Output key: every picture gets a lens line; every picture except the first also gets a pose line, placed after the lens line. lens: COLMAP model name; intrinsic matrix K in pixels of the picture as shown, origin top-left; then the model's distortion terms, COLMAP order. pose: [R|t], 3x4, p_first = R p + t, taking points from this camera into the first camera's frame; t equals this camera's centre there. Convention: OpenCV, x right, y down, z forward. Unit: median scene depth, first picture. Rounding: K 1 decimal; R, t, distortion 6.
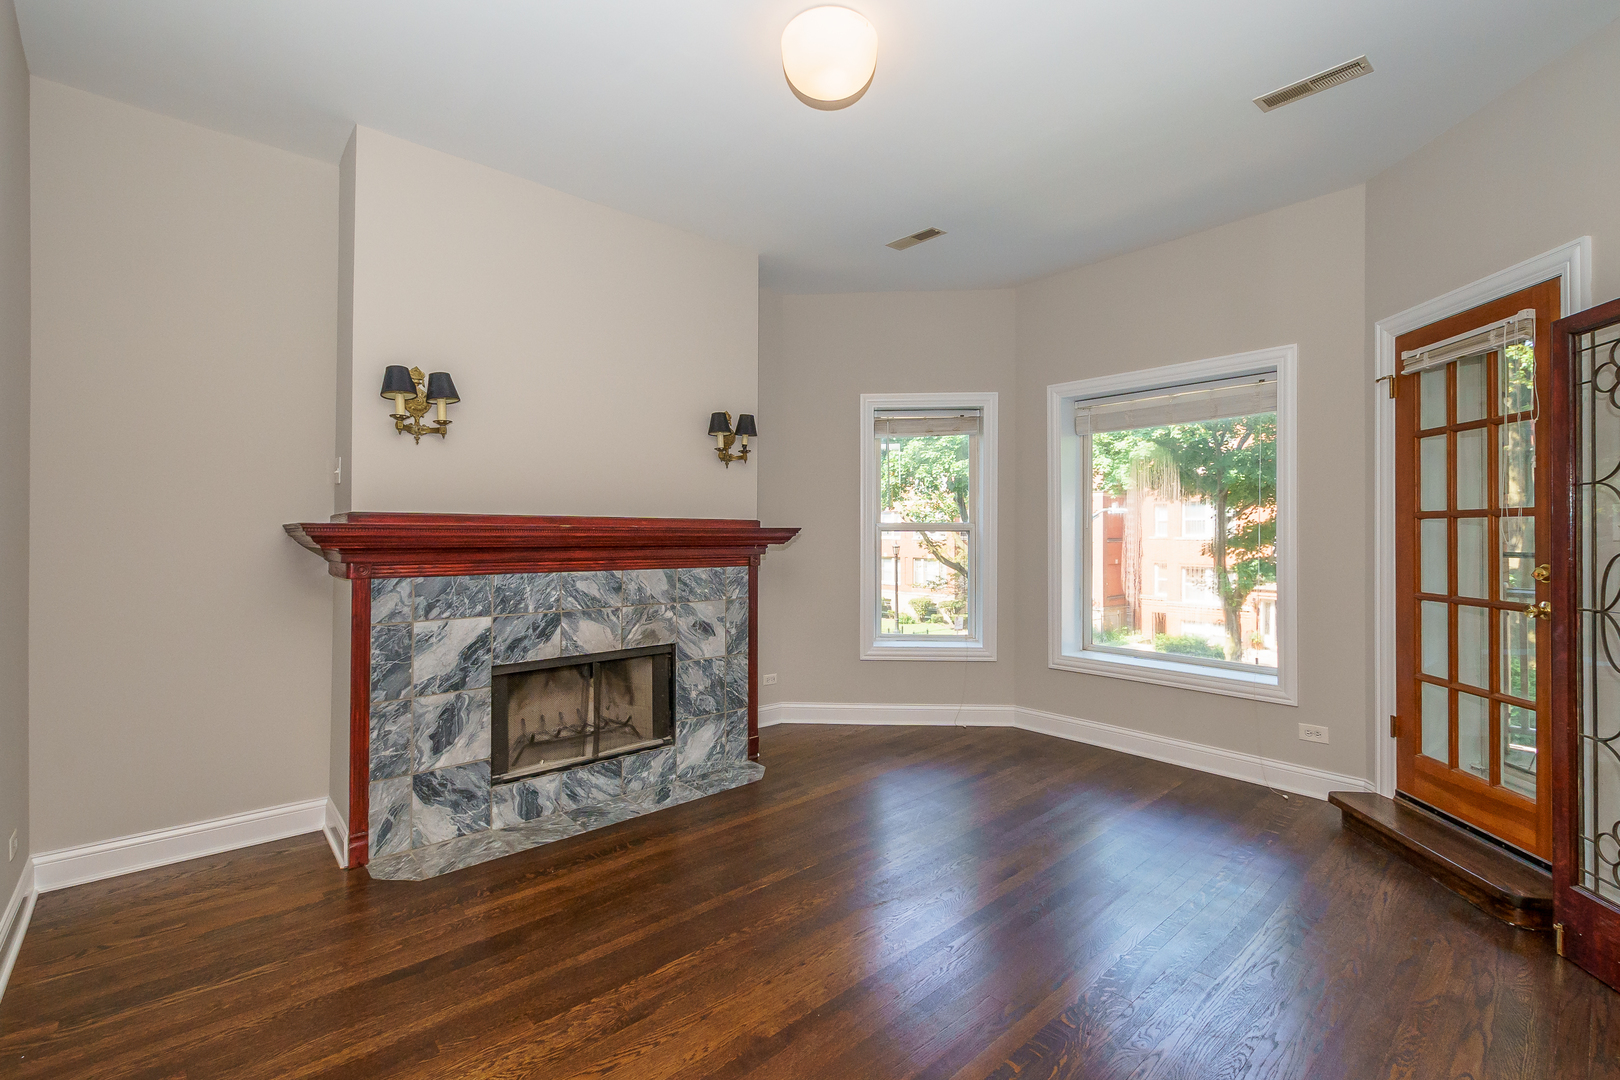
lens RADIAL K [[705.5, 0, 809.2], [0, 705.5, 531.9], [0, 0, 1]] dist [0.003029, -0.000191]
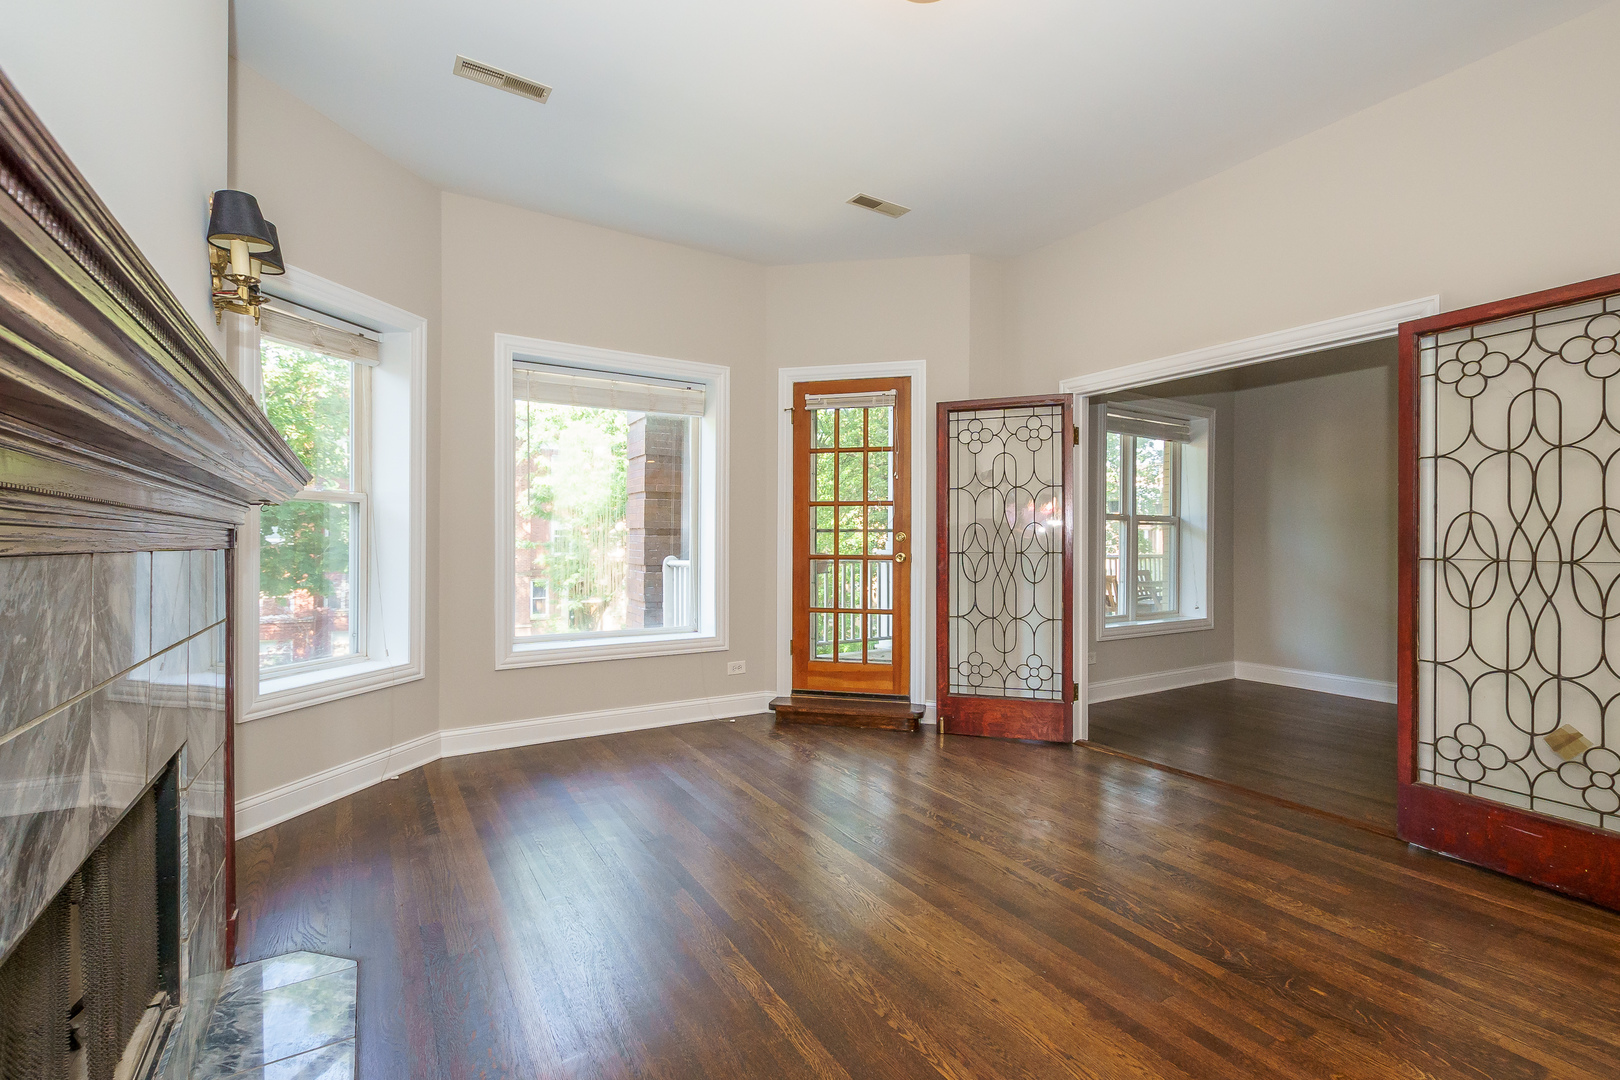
lens RADIAL K [[705.5, 0, 806.3], [0, 705.5, 535.4], [0, 0, 1]] dist [0.003029, -0.000191]
pose [[0.143156, -0.012374, 0.989623, -0.590129], [-0.004060, 0.999906, 0.013090, 0.022438], [-0.989692, -0.005892, 0.143092, 0.721611]]
